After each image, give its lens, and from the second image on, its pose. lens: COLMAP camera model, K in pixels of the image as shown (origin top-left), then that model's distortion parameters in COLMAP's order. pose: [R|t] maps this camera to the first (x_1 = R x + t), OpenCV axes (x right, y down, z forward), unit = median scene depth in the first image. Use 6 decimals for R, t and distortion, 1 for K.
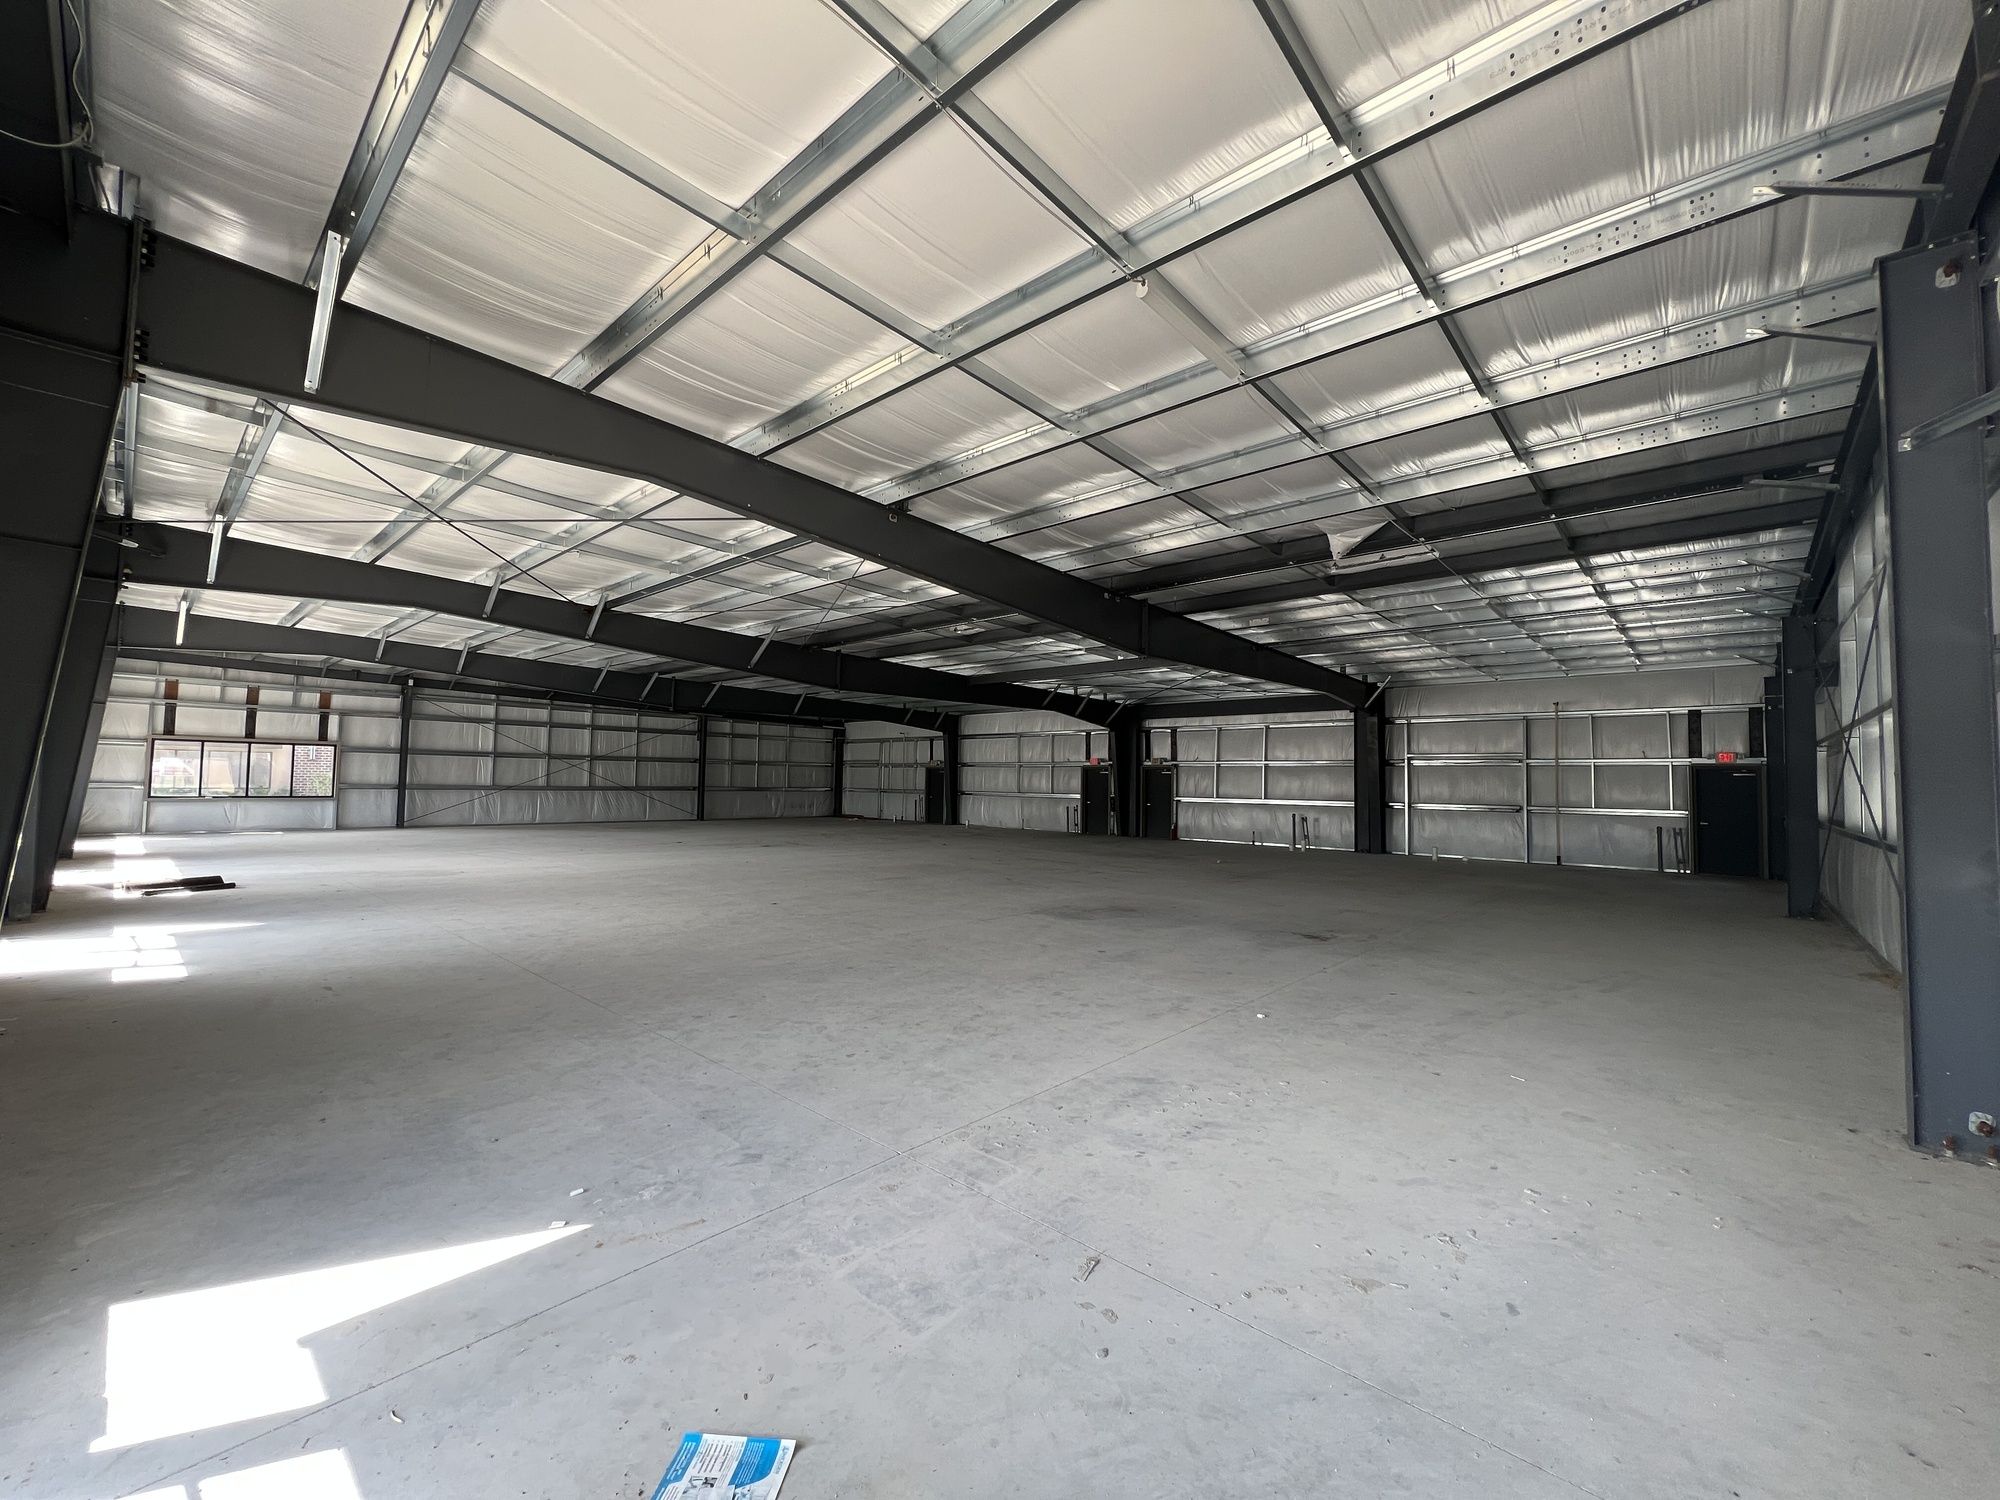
lens RADIAL K [[832.1, 0, 990.3], [0, 832.1, 746.0], [0, 0, 1]] dist [0.002637, 0.000223]
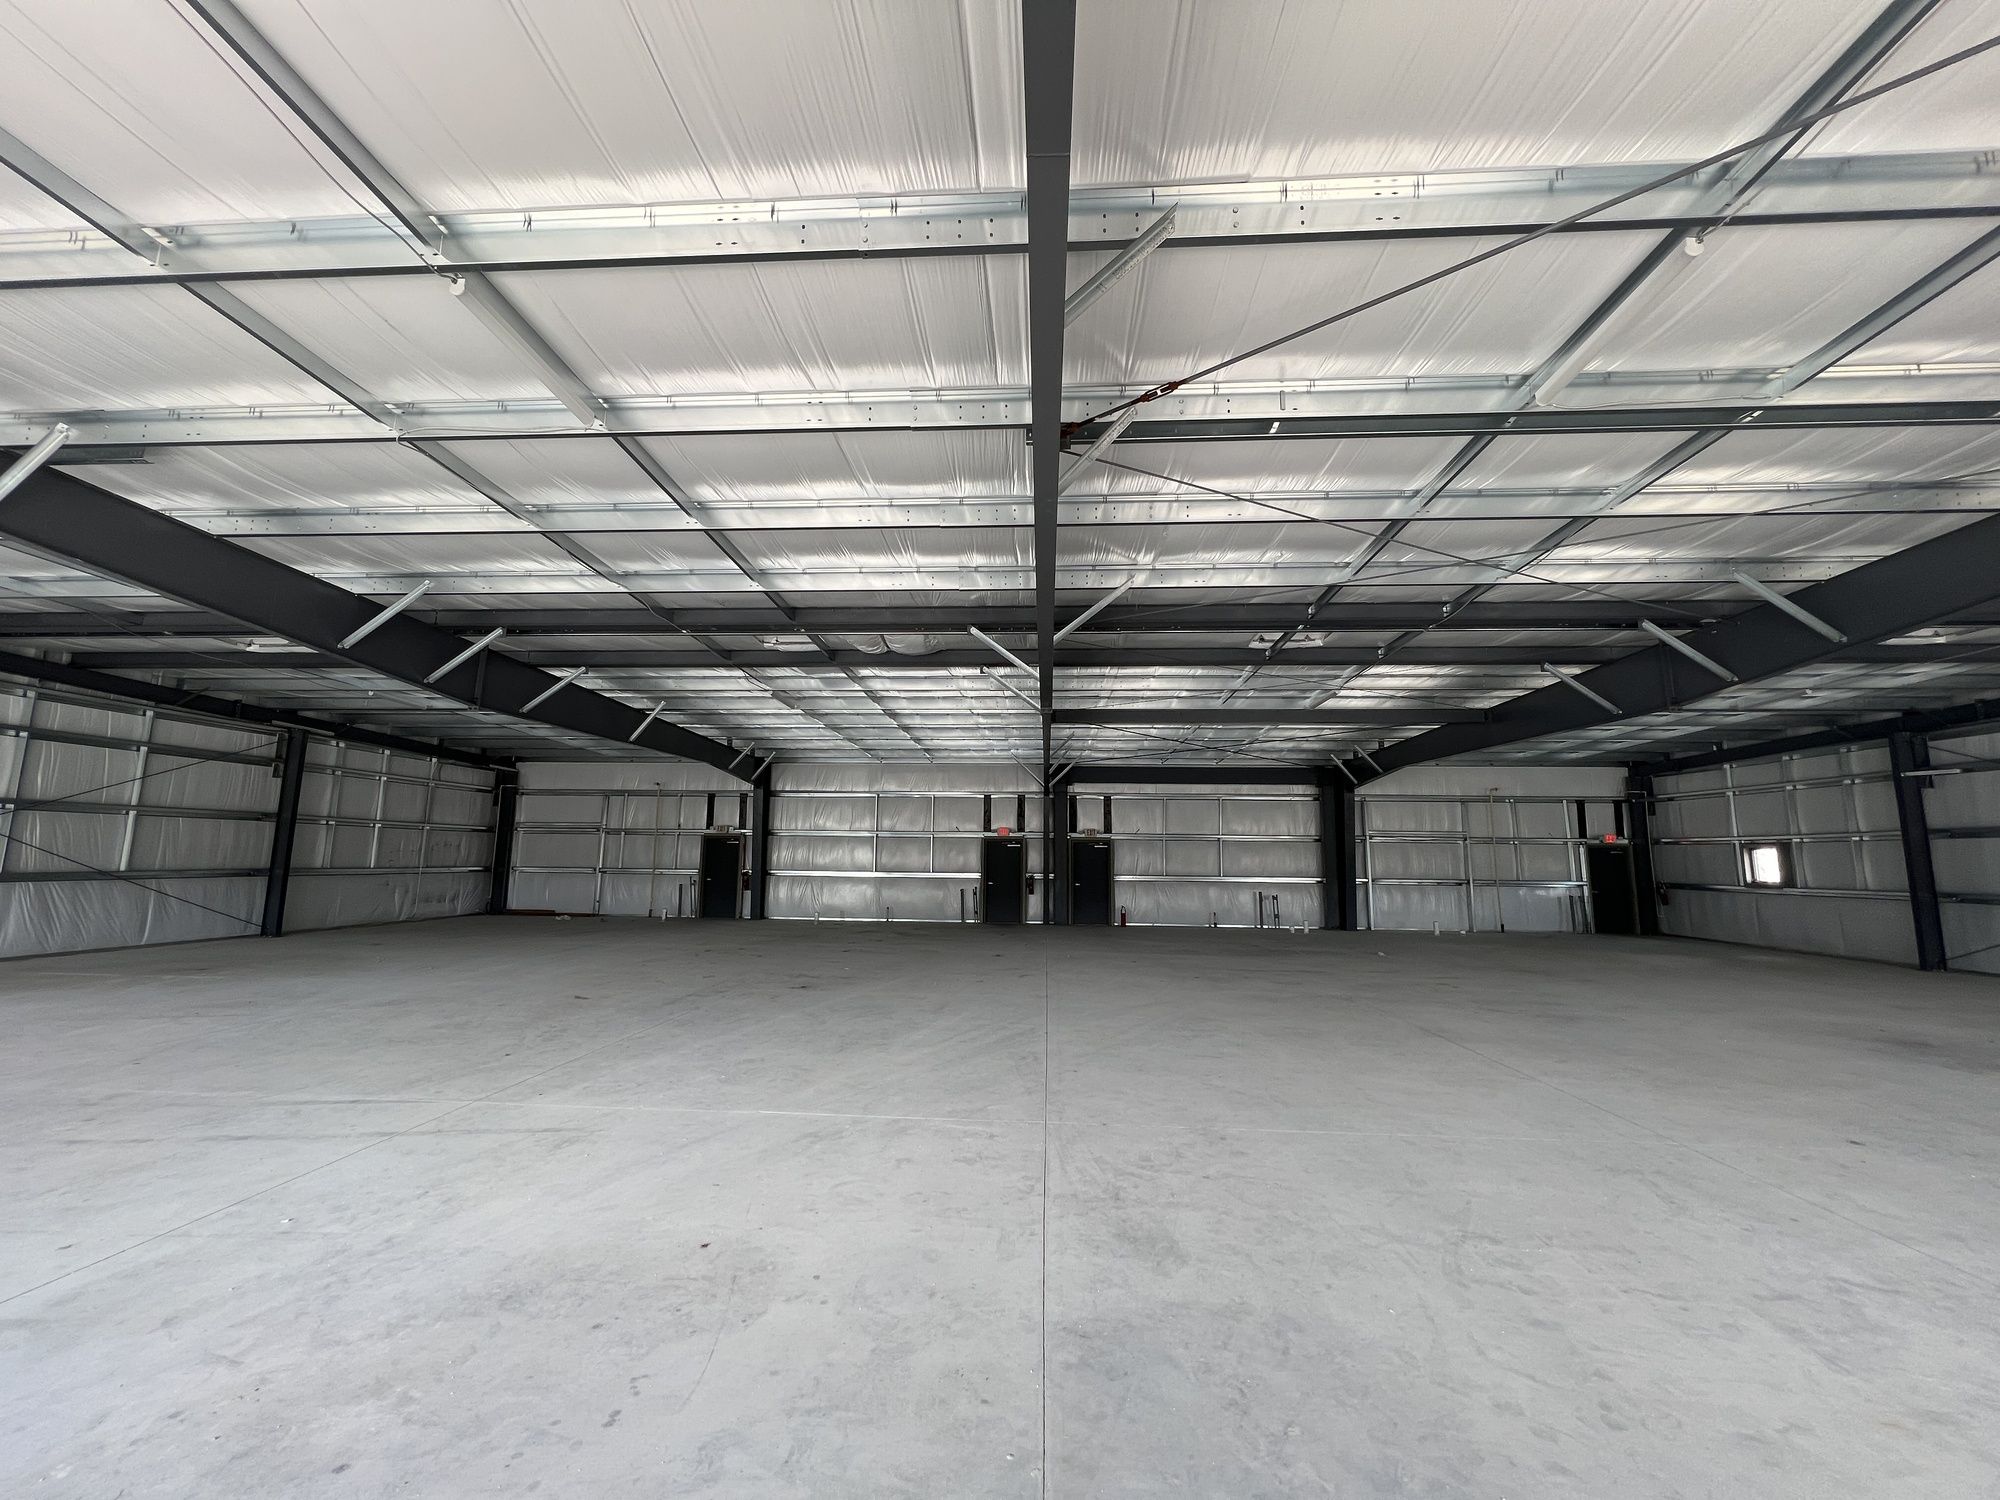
lens RADIAL K [[832.1, 0, 976.4], [0, 832.1, 823.6], [0, 0, 1]] dist [0.002637, 0.000223]
pose [[0.769274, 0.021226, 0.638567, -0.336597], [-0.028930, 0.999580, 0.001624, 0.007962], [-0.638264, -0.019723, 0.769565, 0.328042]]
